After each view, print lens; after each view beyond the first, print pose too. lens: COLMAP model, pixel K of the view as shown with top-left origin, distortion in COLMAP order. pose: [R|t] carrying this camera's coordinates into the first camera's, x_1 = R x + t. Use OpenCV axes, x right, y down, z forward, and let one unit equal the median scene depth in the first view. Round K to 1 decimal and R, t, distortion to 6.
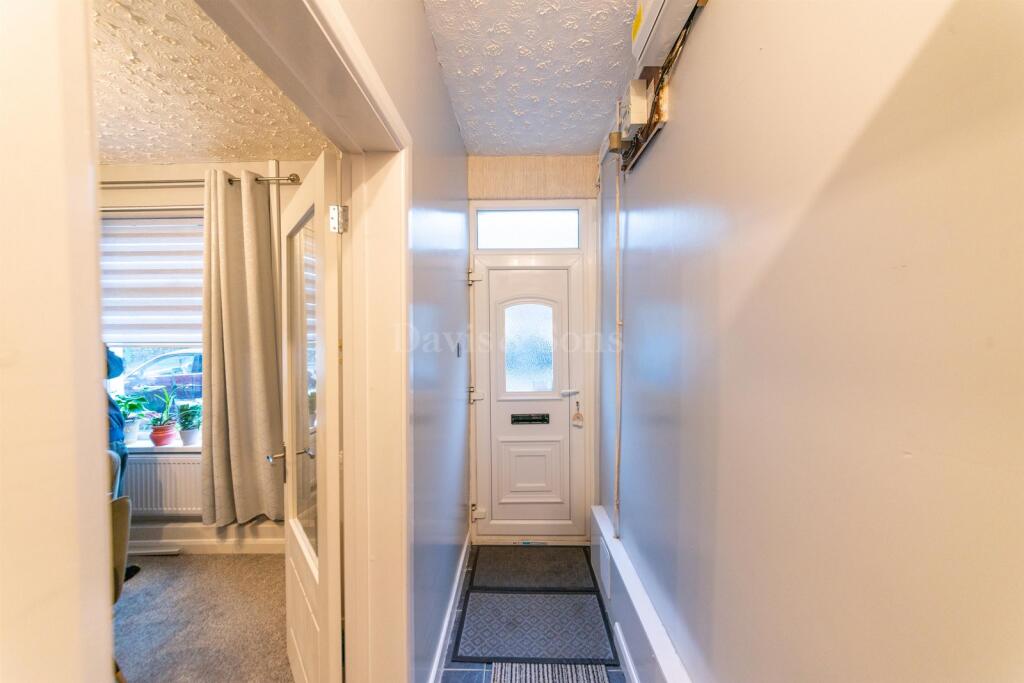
lens RADIAL K [[359.9, 0, 514.6], [0, 359.9, 340.5], [0, 0, 1]] dist [-0.000986, 0.000098]
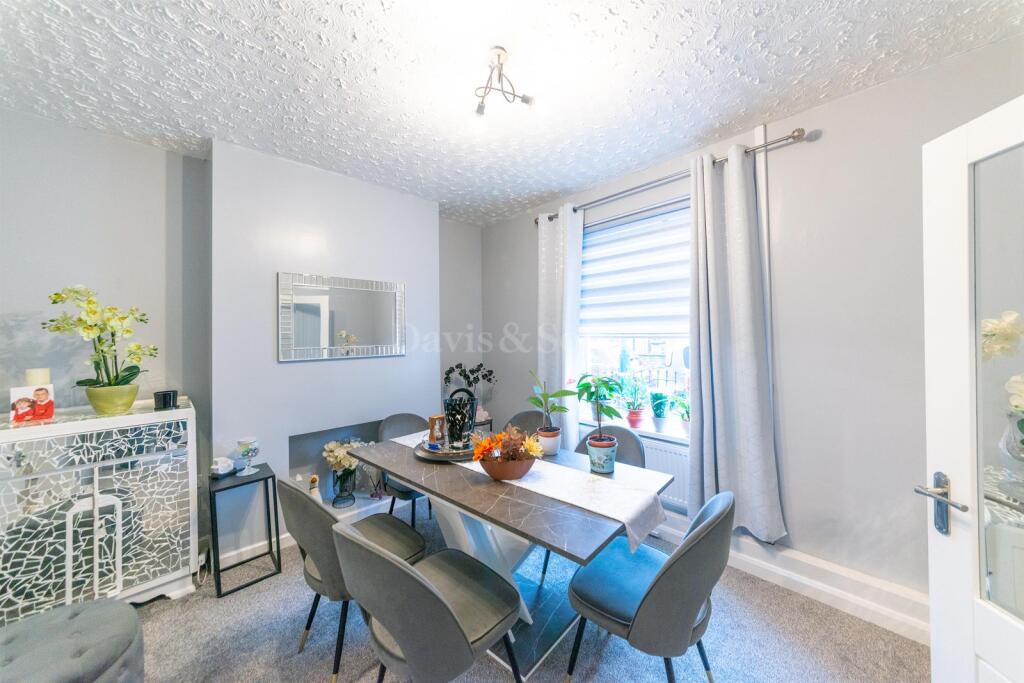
lens RADIAL K [[337.4, 0, 508.9], [0, 337.4, 330.8], [0, 0, 1]] dist [0.001763, 0.000103]
pose [[0.709901, -0.003920, -0.704290, -0.542847], [-0.010256, 0.999821, -0.015903, 0.018049], [0.704227, 0.018513, 0.709734, -0.004884]]
